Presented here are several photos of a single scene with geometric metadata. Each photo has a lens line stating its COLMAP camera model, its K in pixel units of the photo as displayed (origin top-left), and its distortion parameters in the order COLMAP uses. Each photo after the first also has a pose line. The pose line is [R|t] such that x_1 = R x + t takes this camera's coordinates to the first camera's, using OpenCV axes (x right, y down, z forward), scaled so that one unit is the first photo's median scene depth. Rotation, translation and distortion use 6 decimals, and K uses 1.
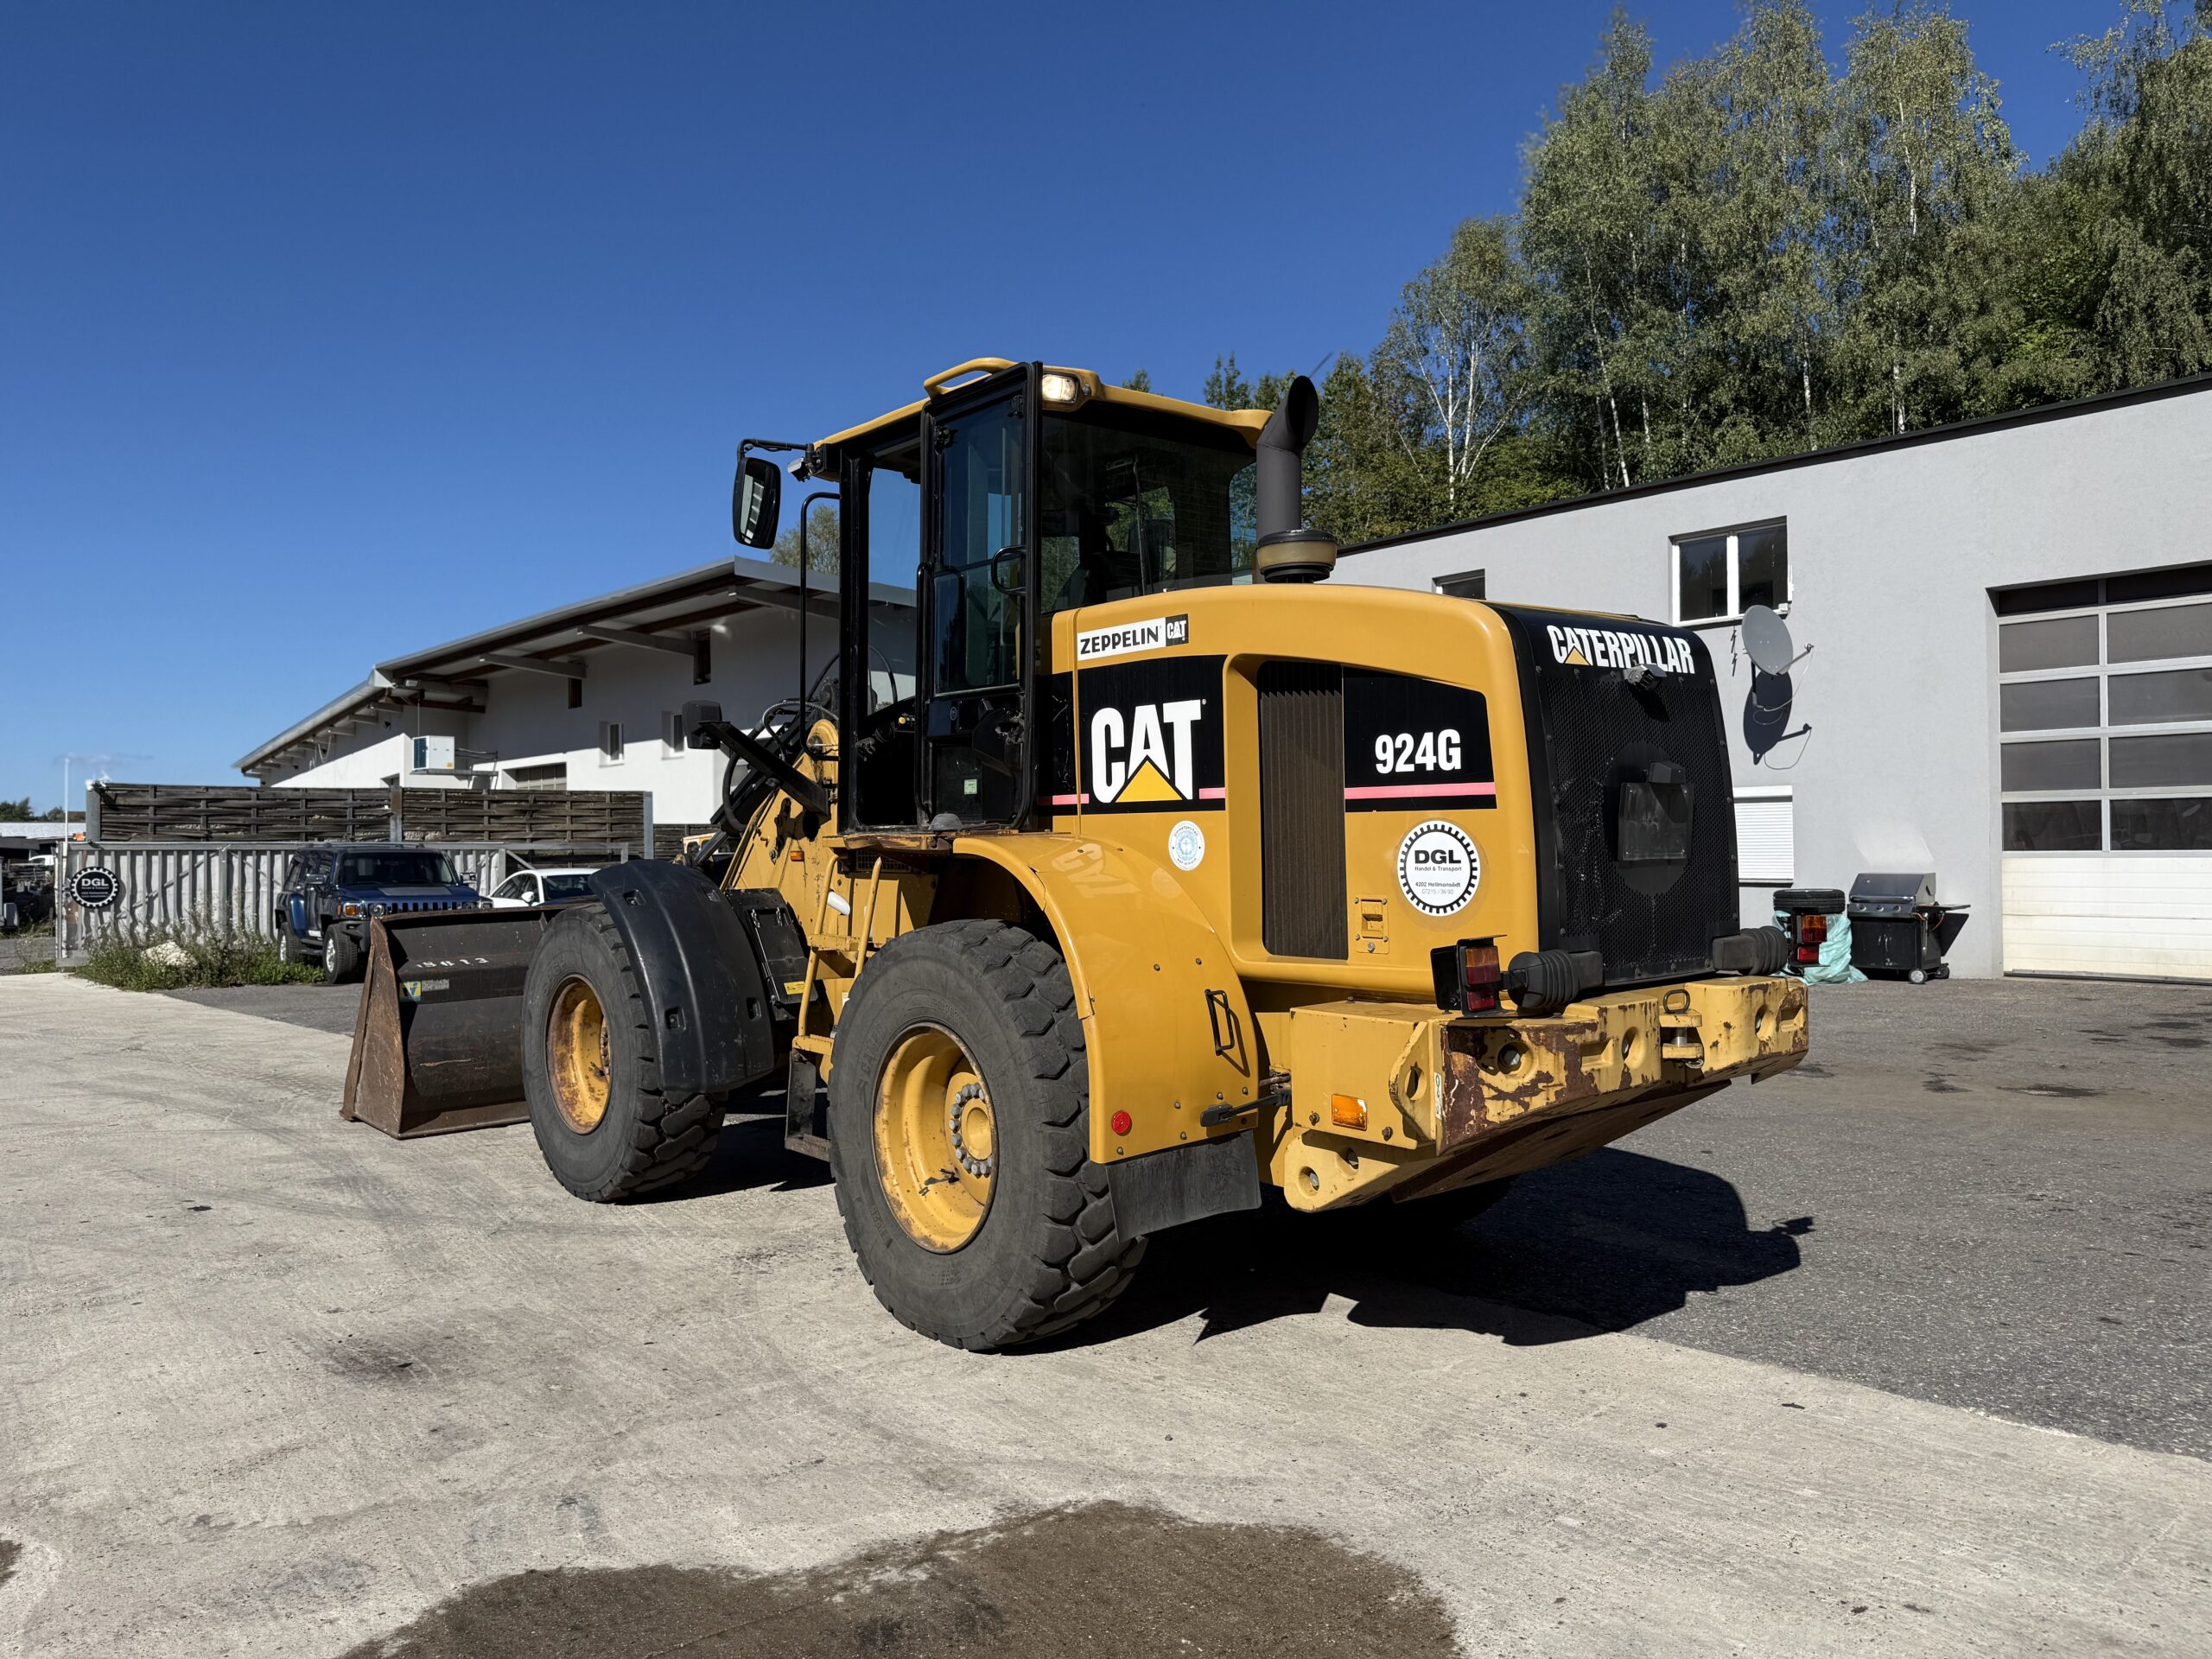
lens RADIAL K [[1580.4, 0, 1051.3], [0, 1580.4, 831.1], [0, 0, 1]] dist [0.049508, -0.061098]
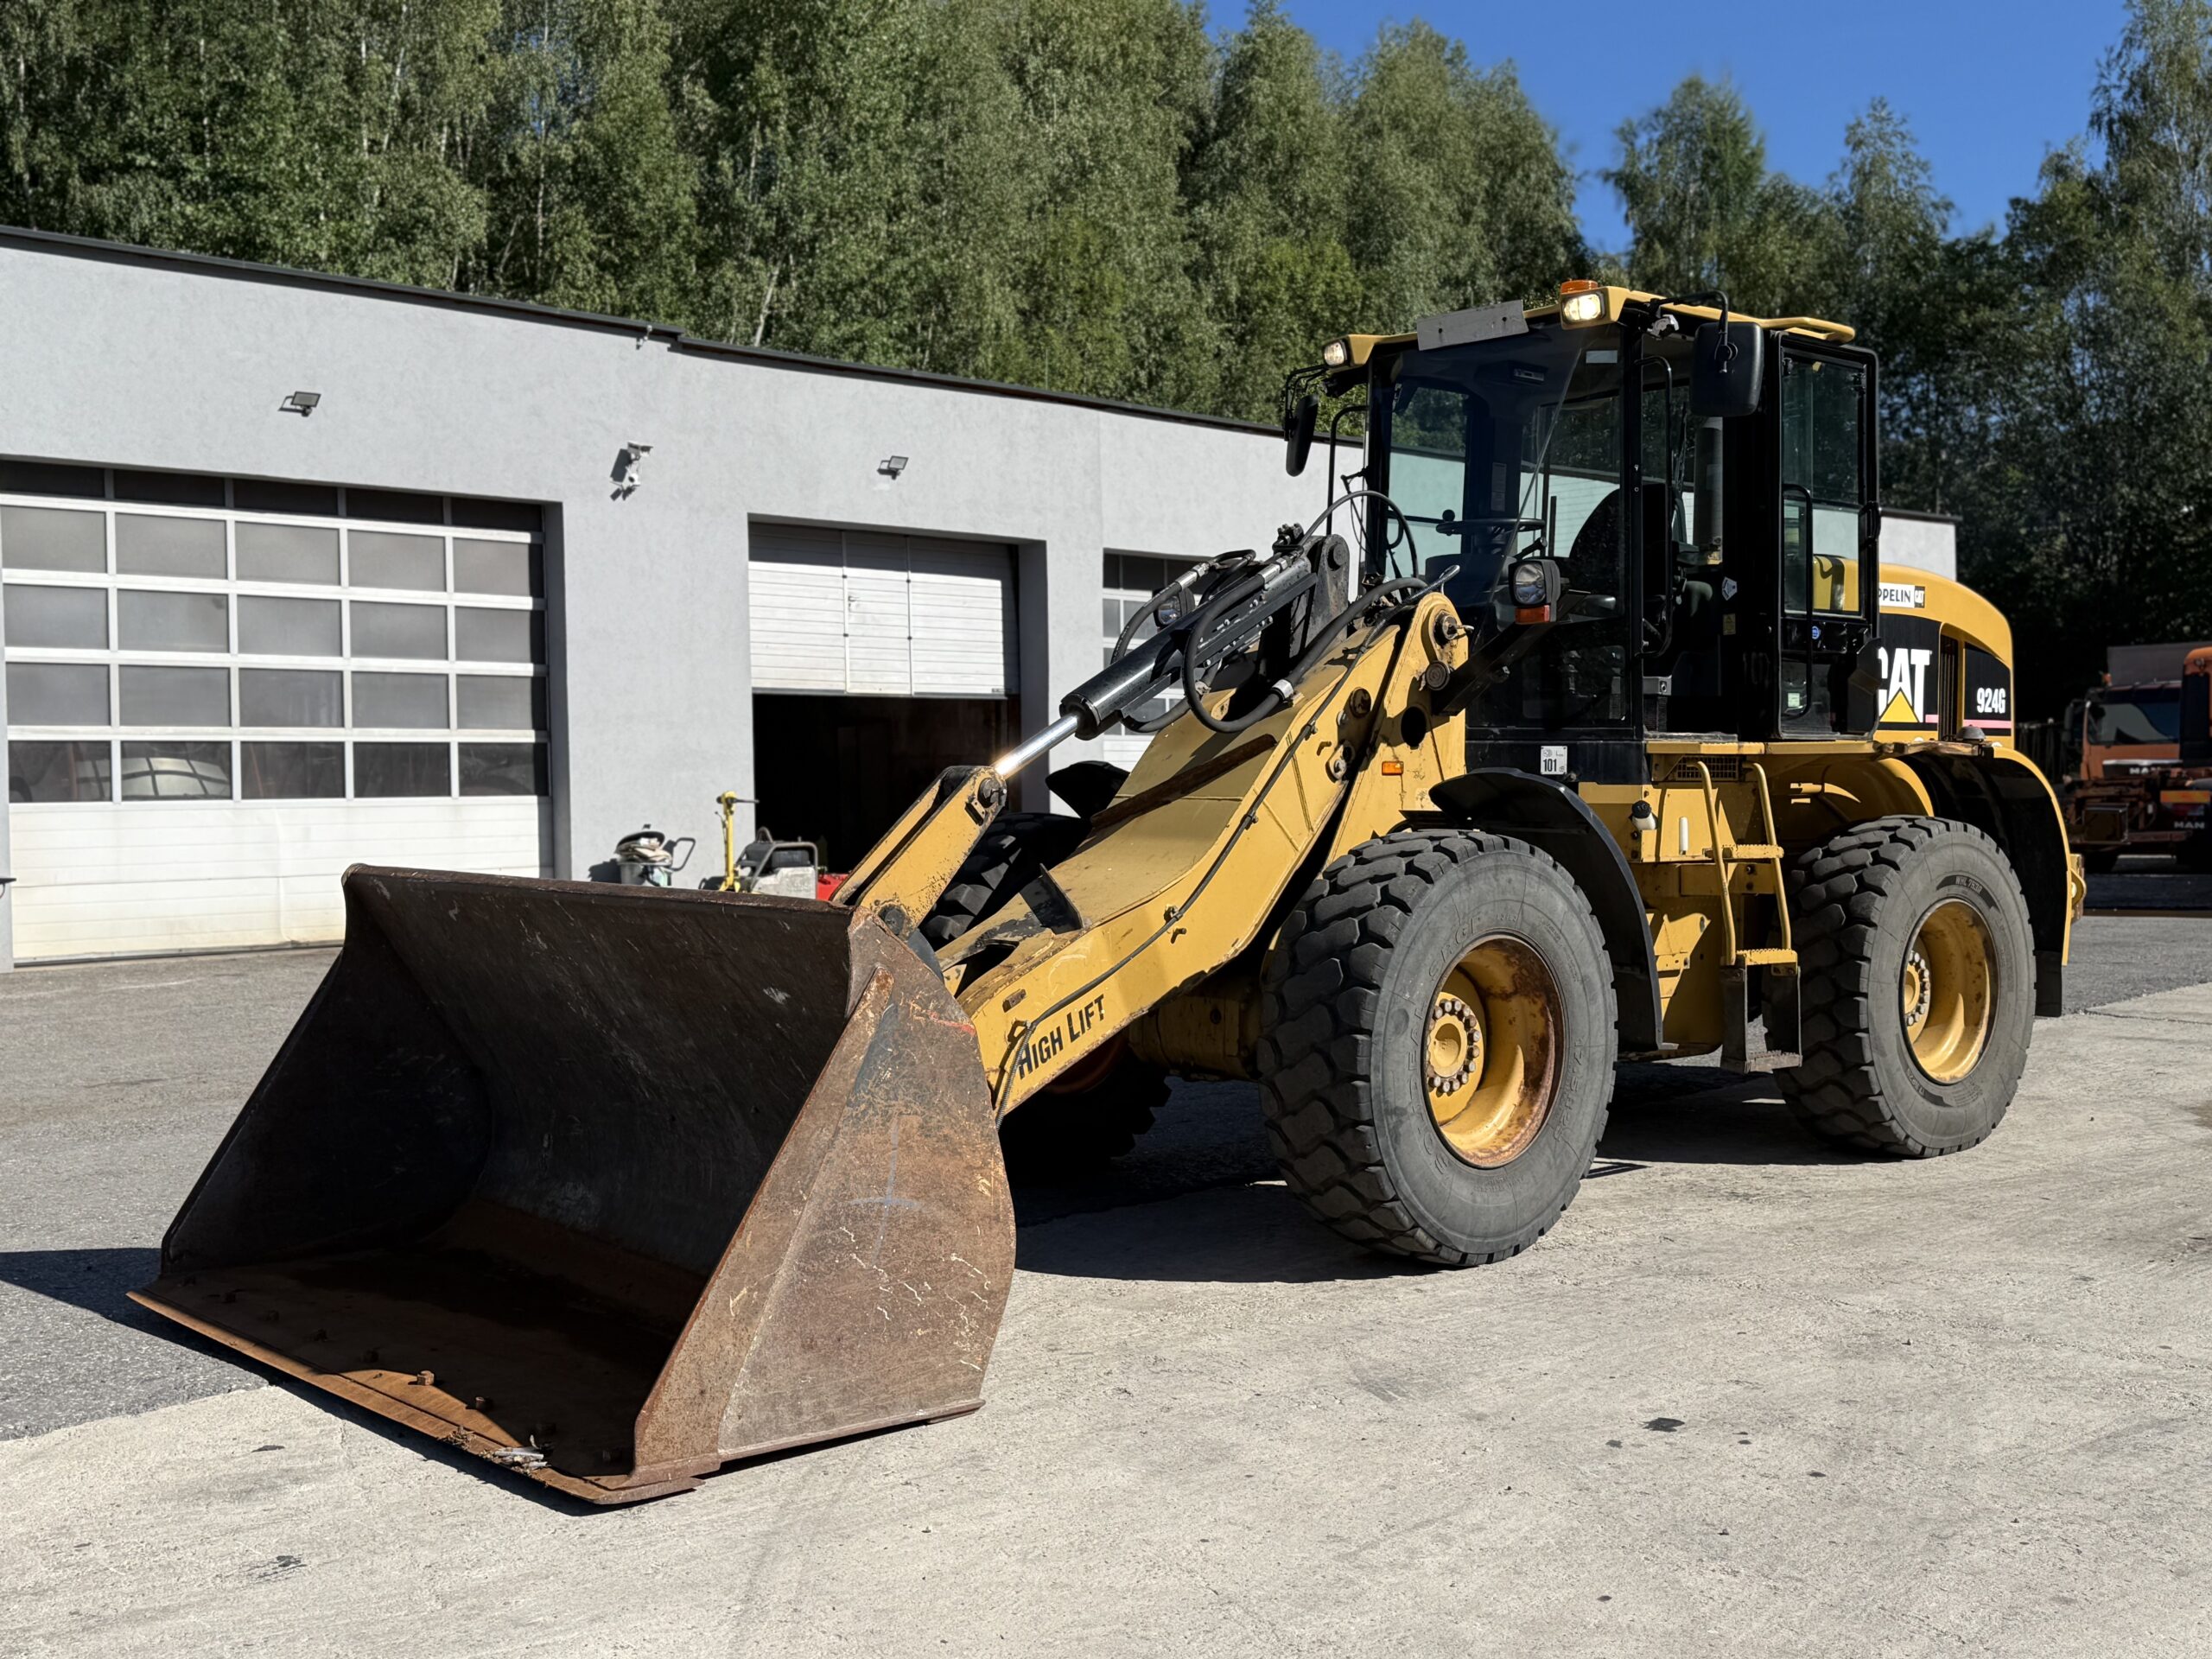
lens RADIAL K [[2286.7, 0, 1014.5], [0, 2286.7, 871.3], [0, 0, 1]] dist [0.152133, -0.304634]
pose [[-0.040516, -0.026750, 0.998821, -1.880999], [0.000025, 0.999642, 0.026773, 0.054705], [-0.999179, 0.001110, -0.040500, 1.850910]]
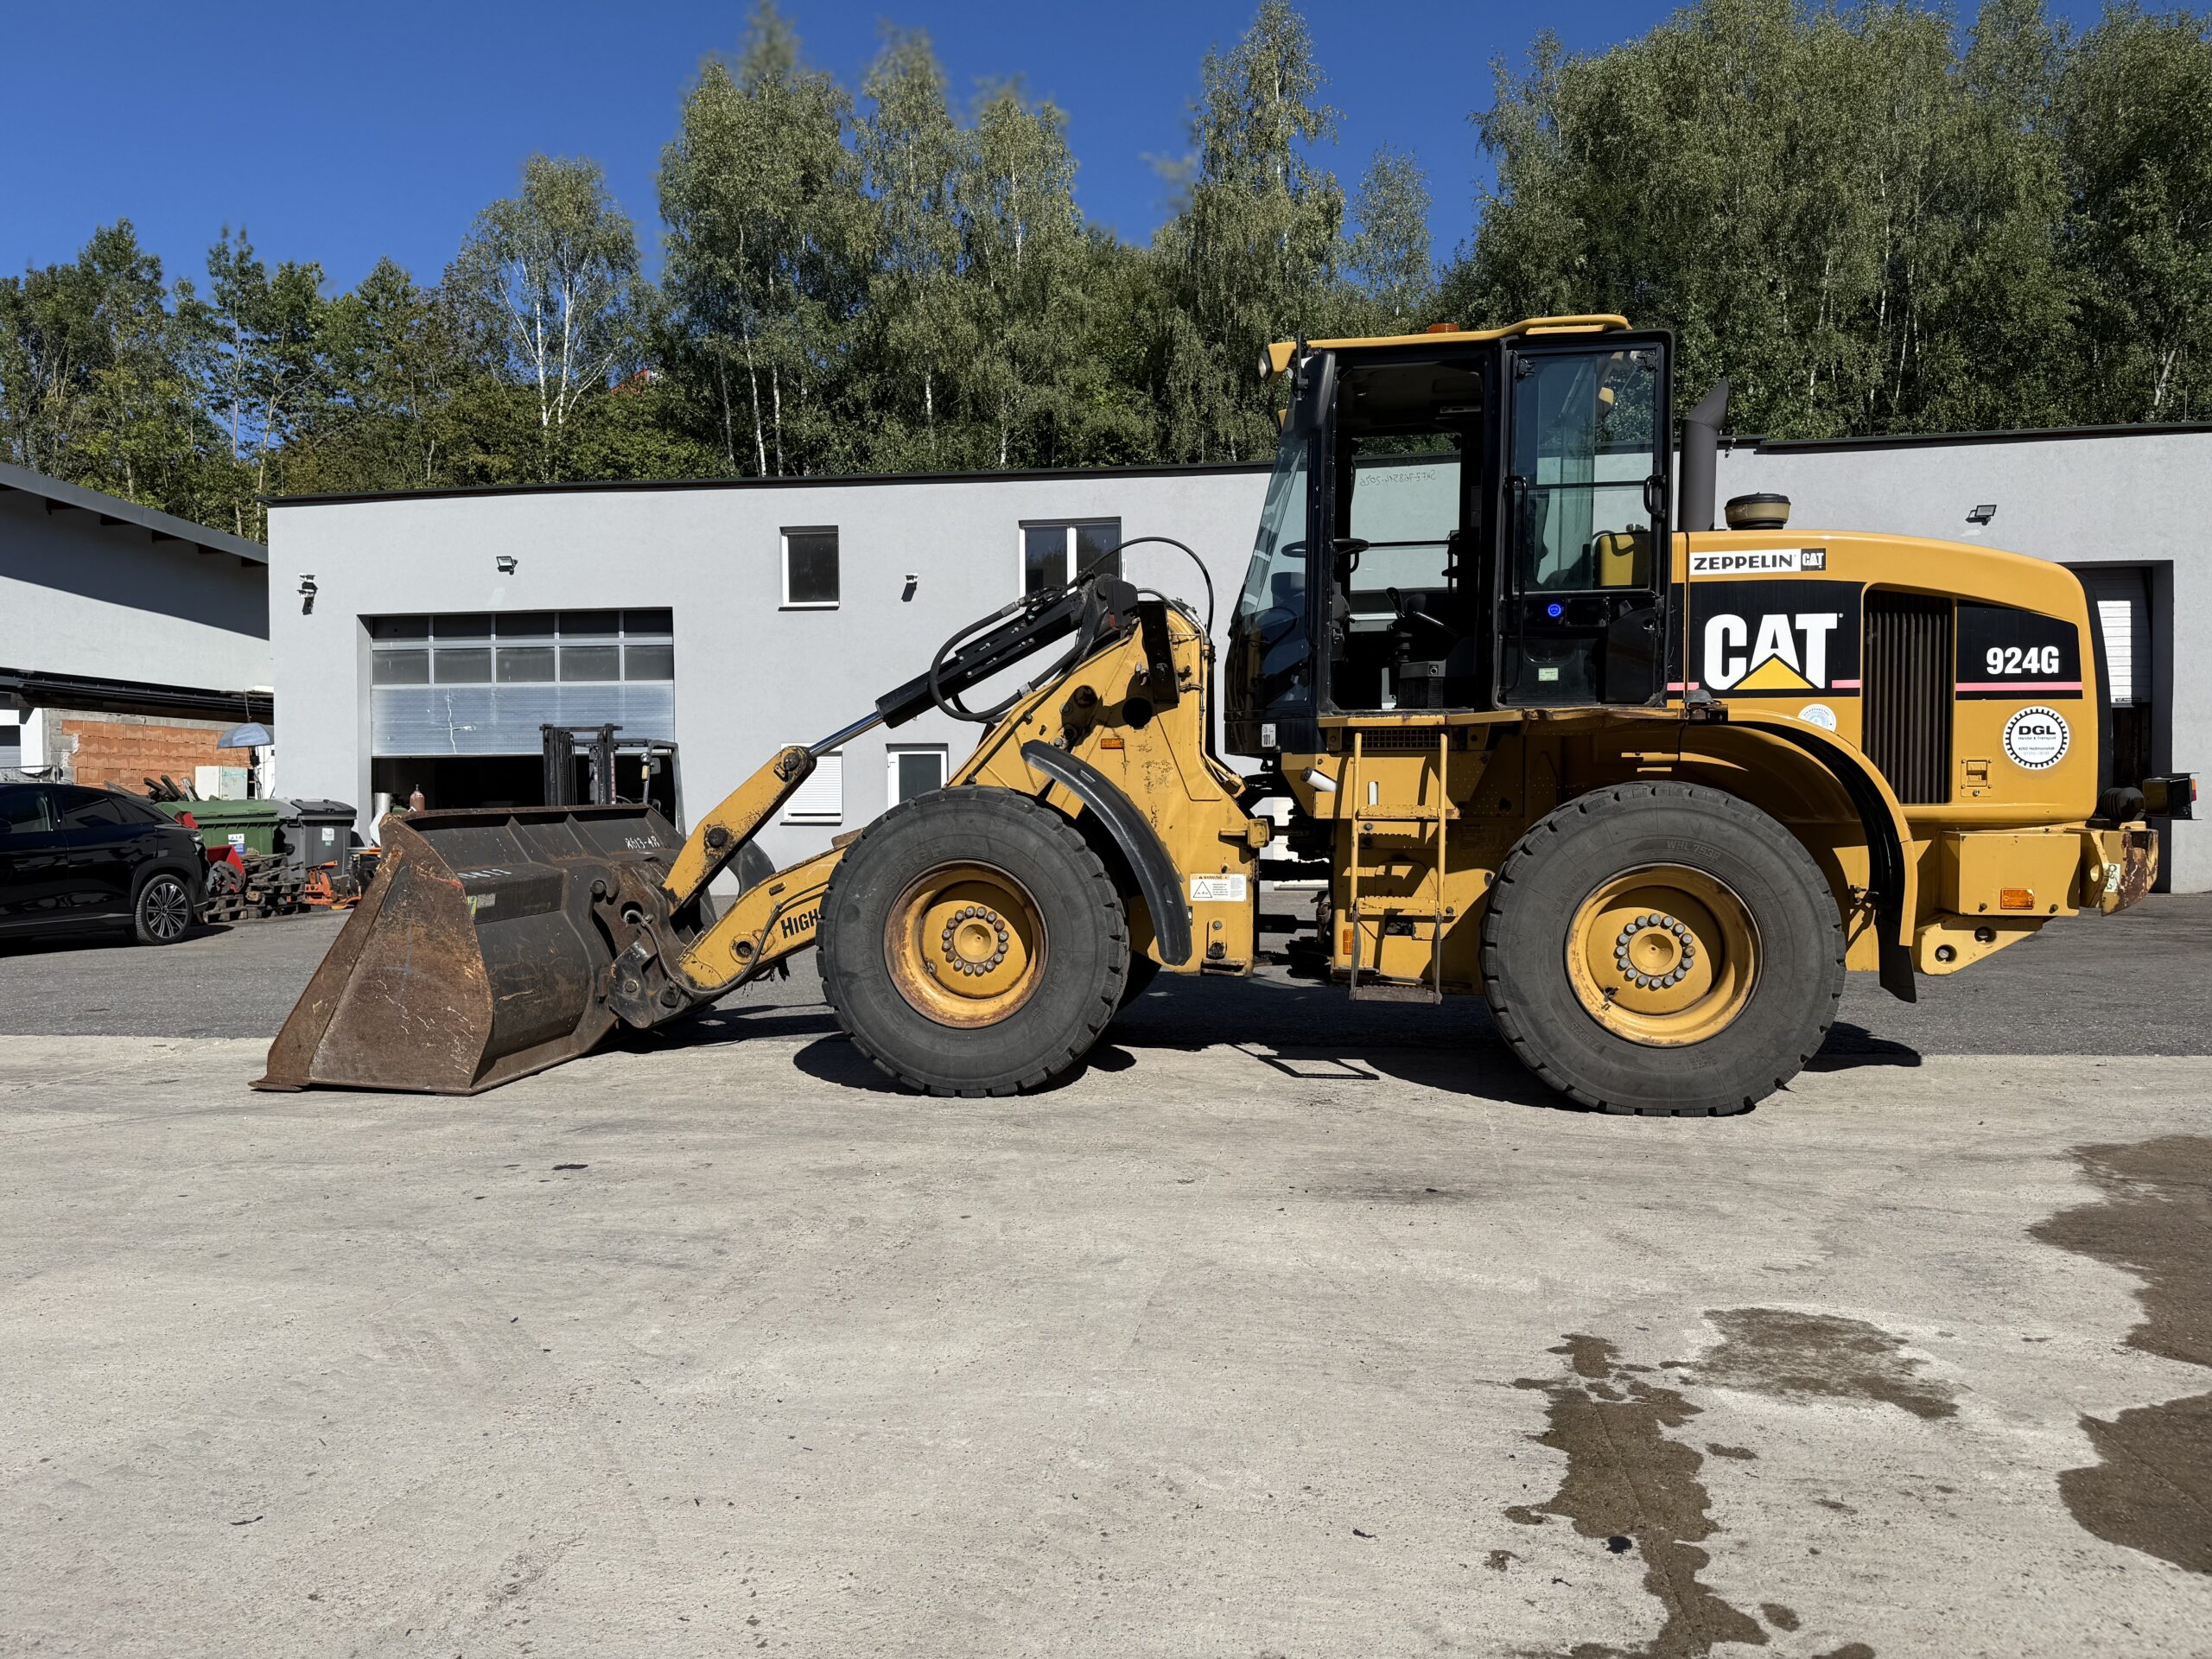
lens RADIAL K [[1547.4, 0, 1174.1], [0, 1547.4, 878.2], [0, 0, 1]] dist [0.100926, -0.175080]
pose [[0.755021, -0.020676, 0.655375, -1.188050], [-0.011701, 0.998919, 0.044995, 0.086641], [-0.655596, -0.041641, 0.753963, 0.349059]]
